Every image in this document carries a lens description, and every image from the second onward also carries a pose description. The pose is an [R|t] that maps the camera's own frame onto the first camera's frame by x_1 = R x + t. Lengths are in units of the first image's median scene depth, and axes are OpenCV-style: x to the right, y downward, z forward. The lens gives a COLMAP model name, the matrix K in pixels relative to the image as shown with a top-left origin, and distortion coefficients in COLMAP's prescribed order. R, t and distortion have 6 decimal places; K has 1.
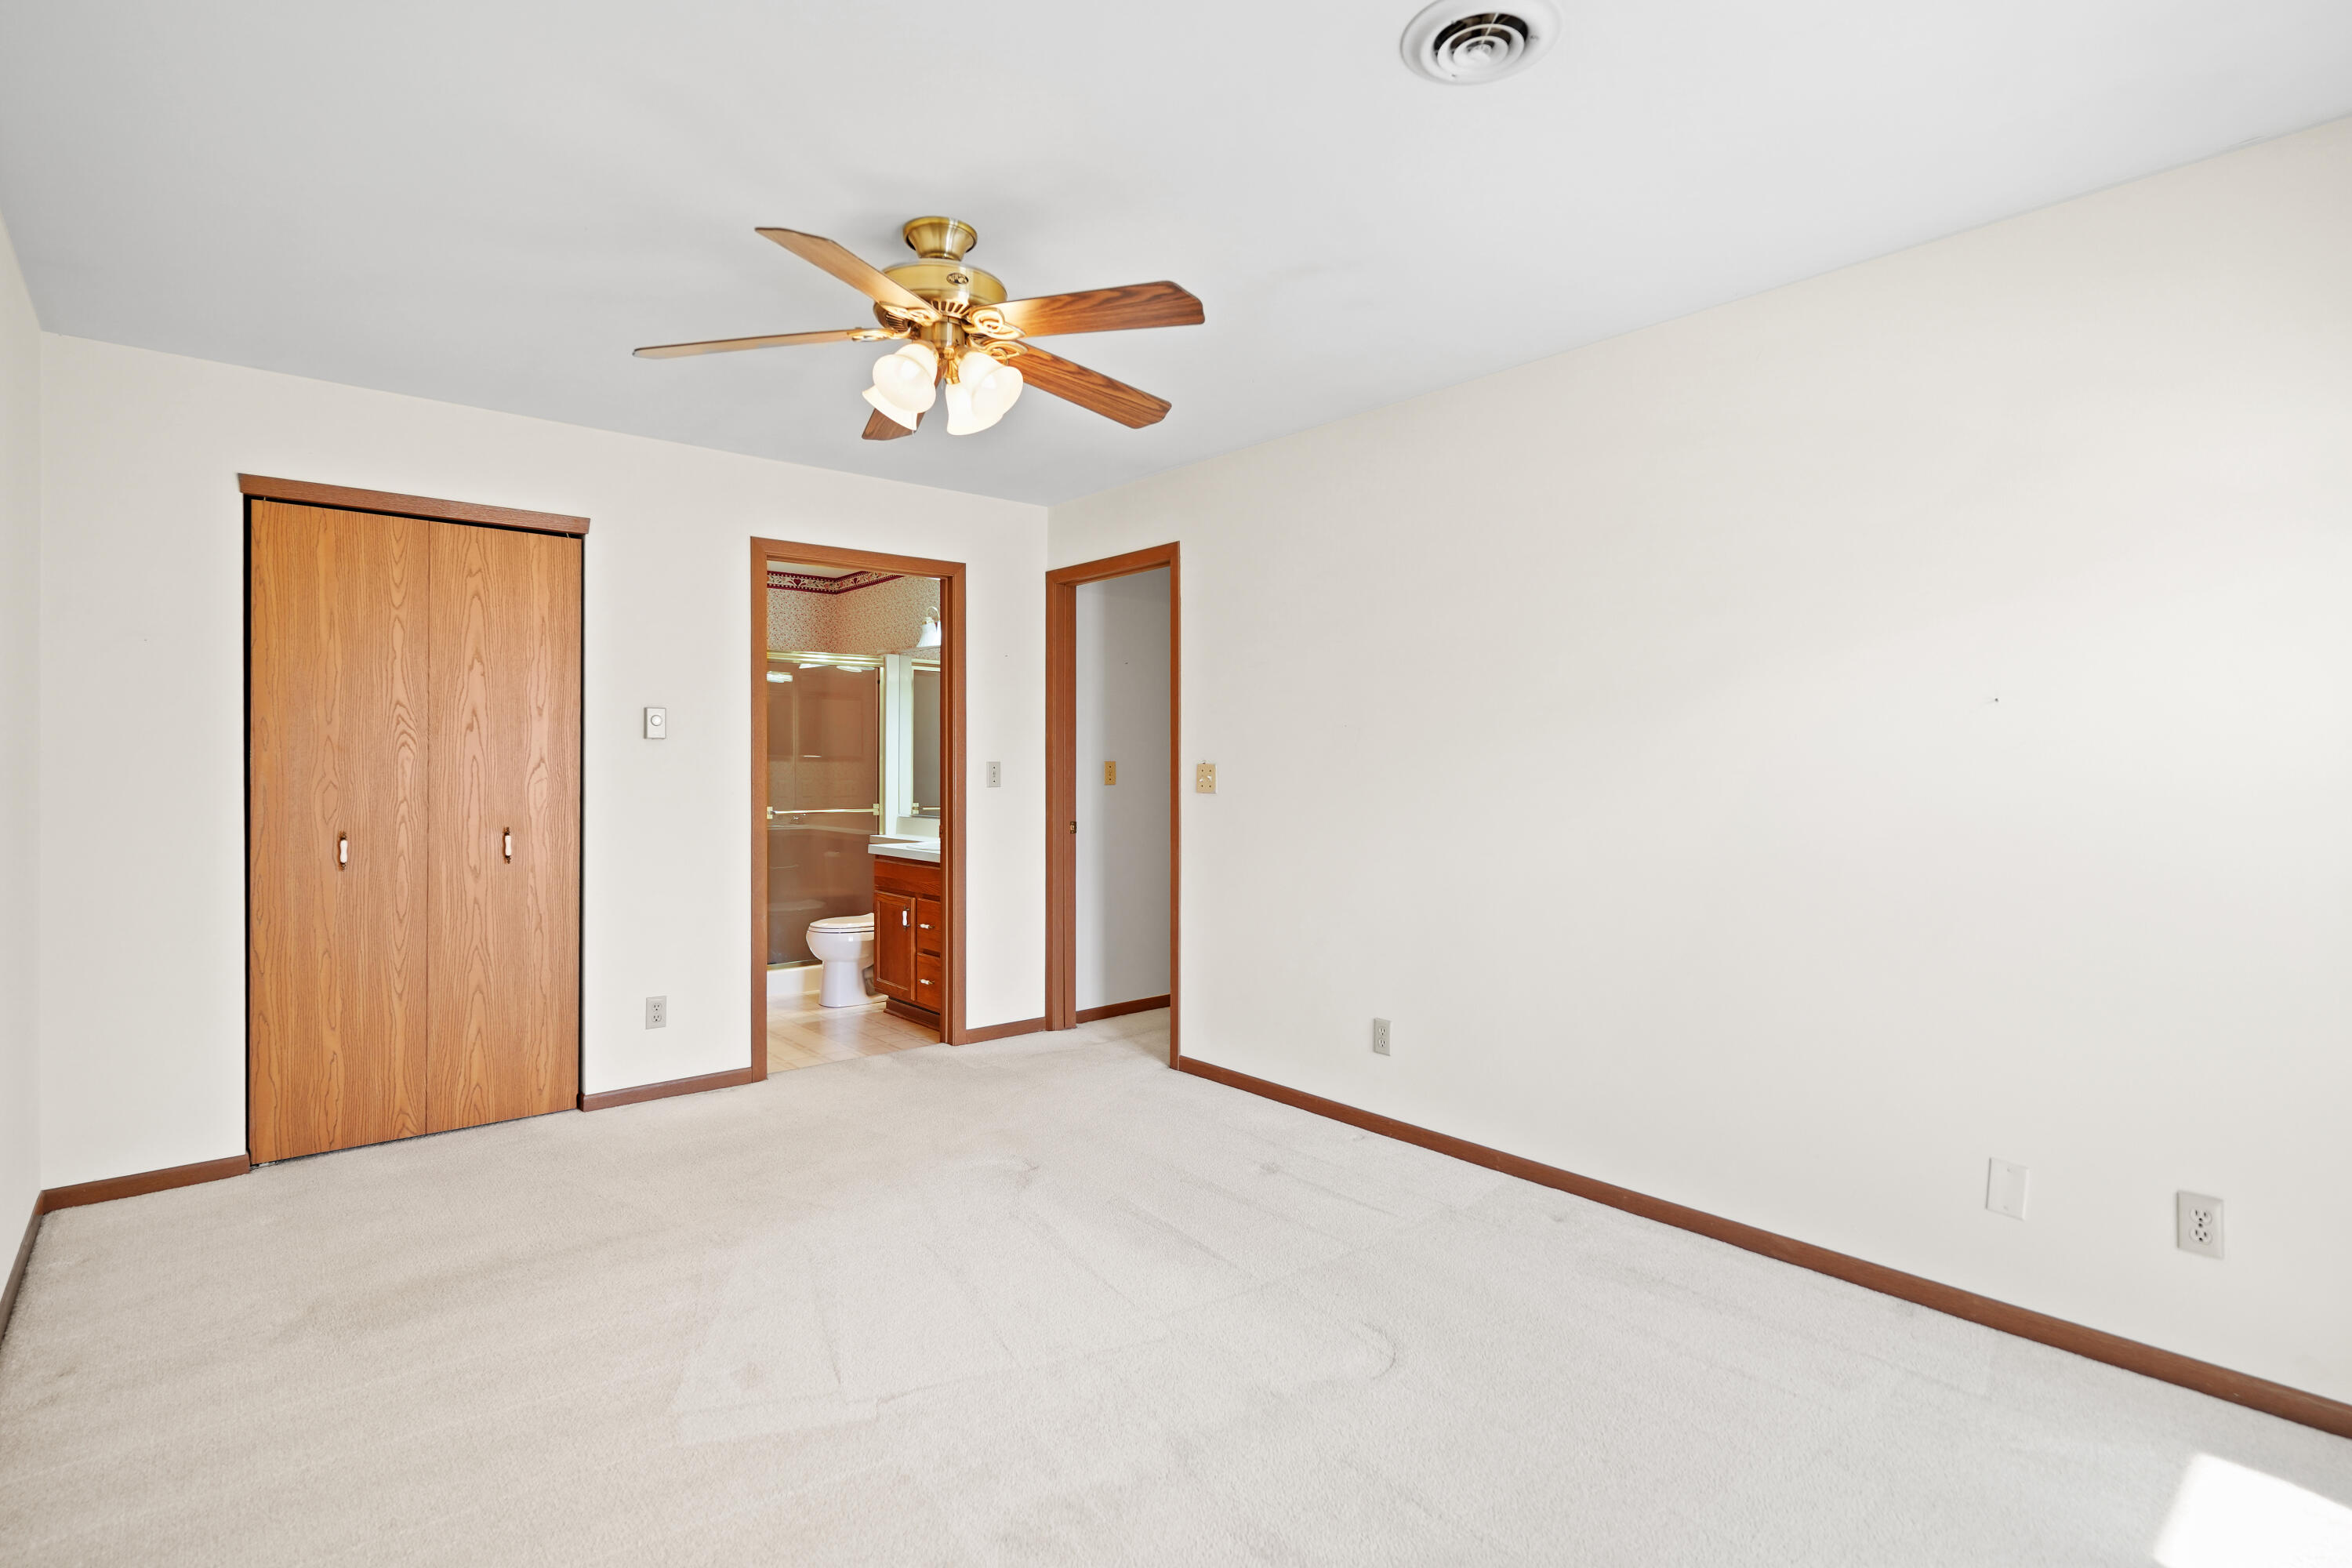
lens RADIAL K [[1158.9, 0, 1174.9], [0, 1158.9, 755.7], [0, 0, 1]] dist [0.002462, -0.002322]
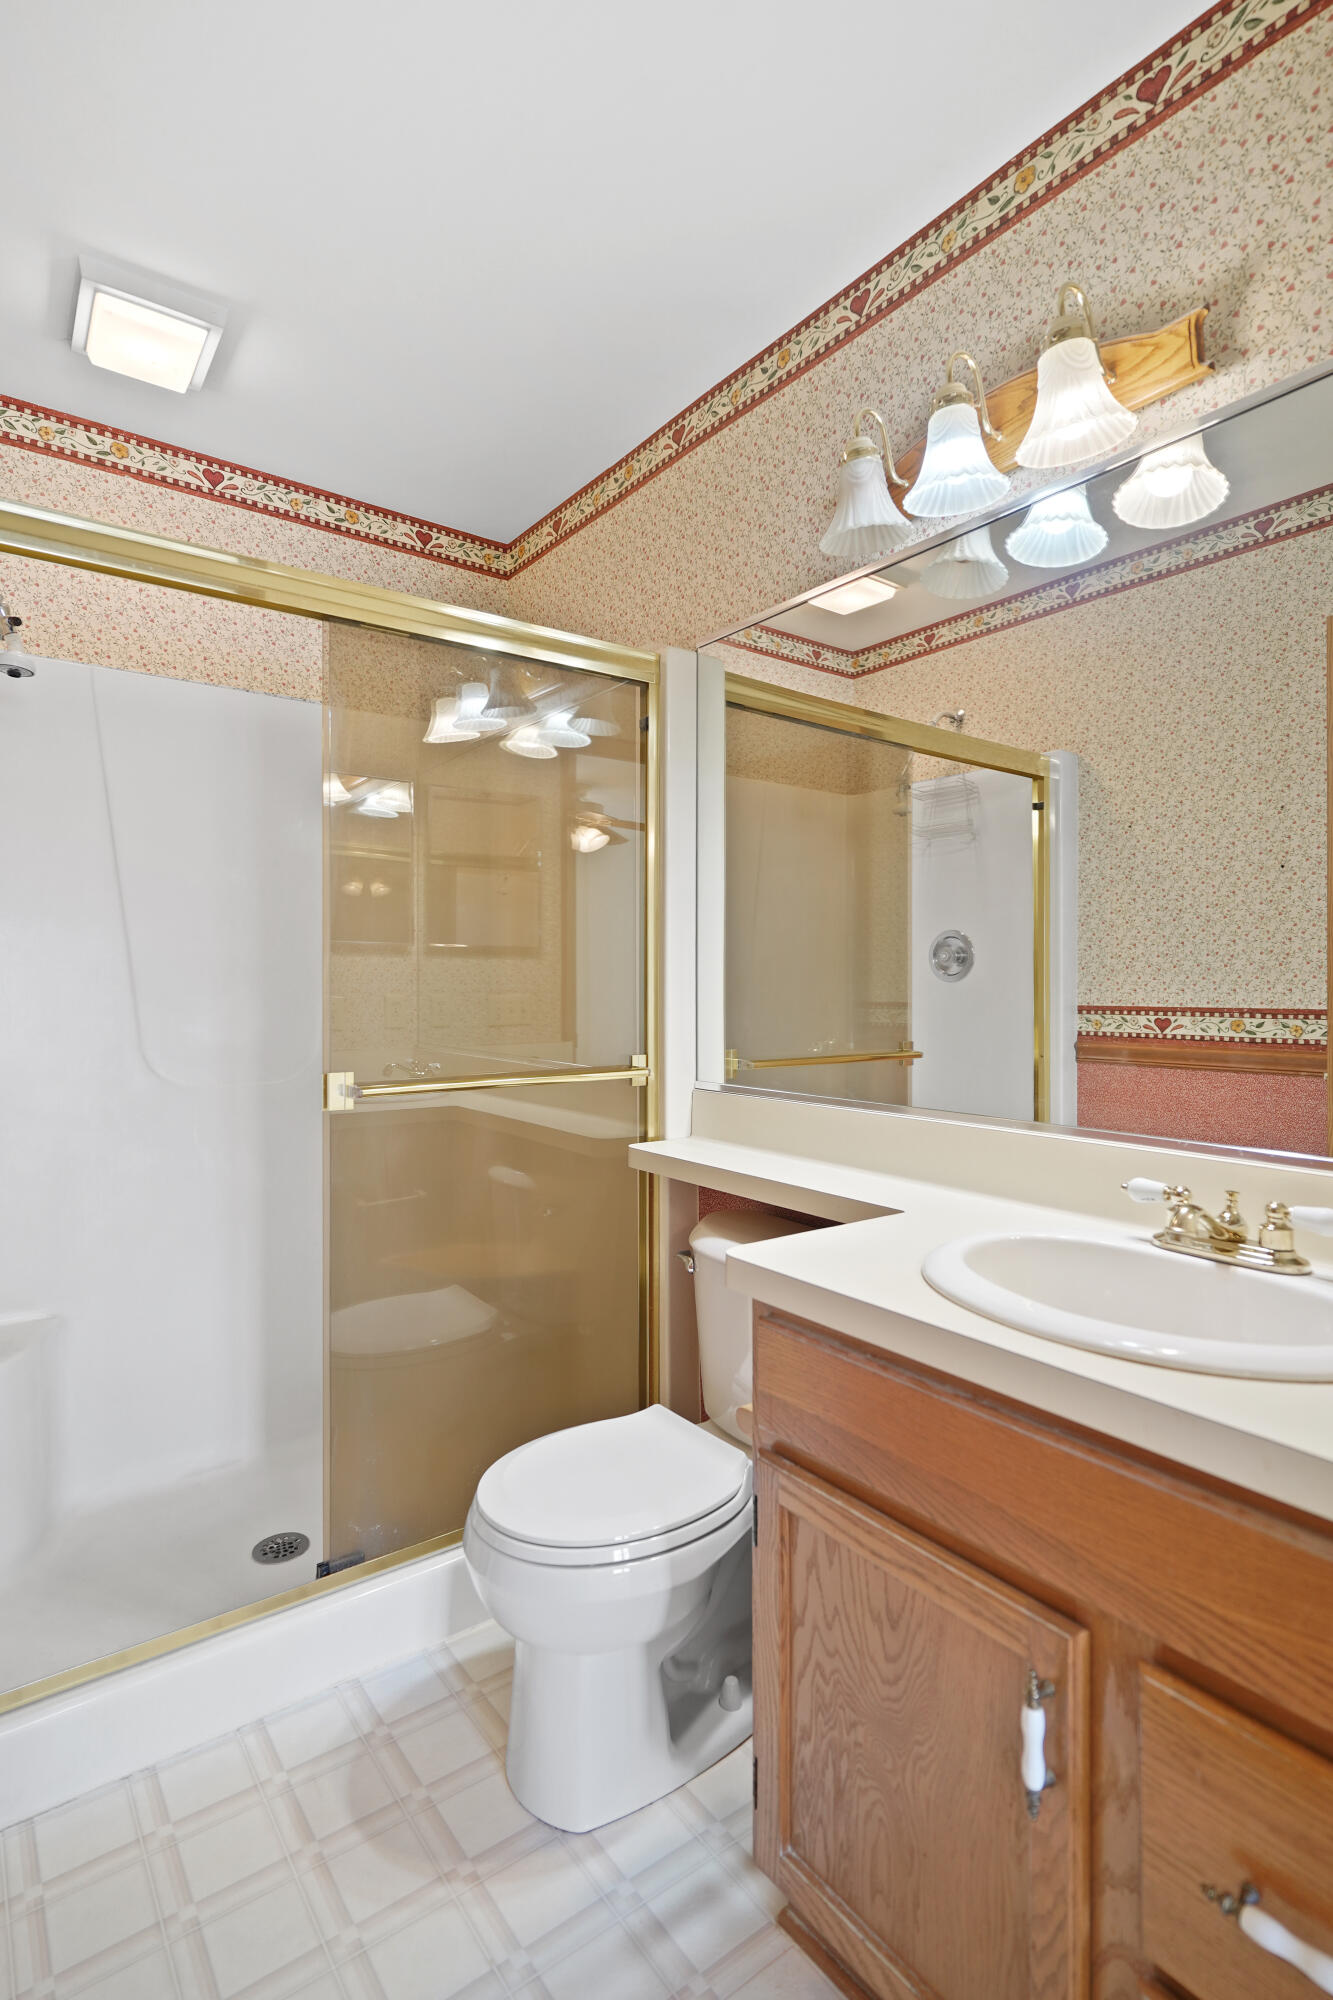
lens RADIAL K [[985.5, 0, 666.5], [0, 985.5, 1000.0], [0, 0, 1]] dist [0.002462, -0.002322]
pose [[0.997920, 0.008282, -0.063930, -0.230256], [-0.006692, 0.999664, 0.025034, 0.016785], [0.064116, -0.024554, 0.997640, 0.693675]]
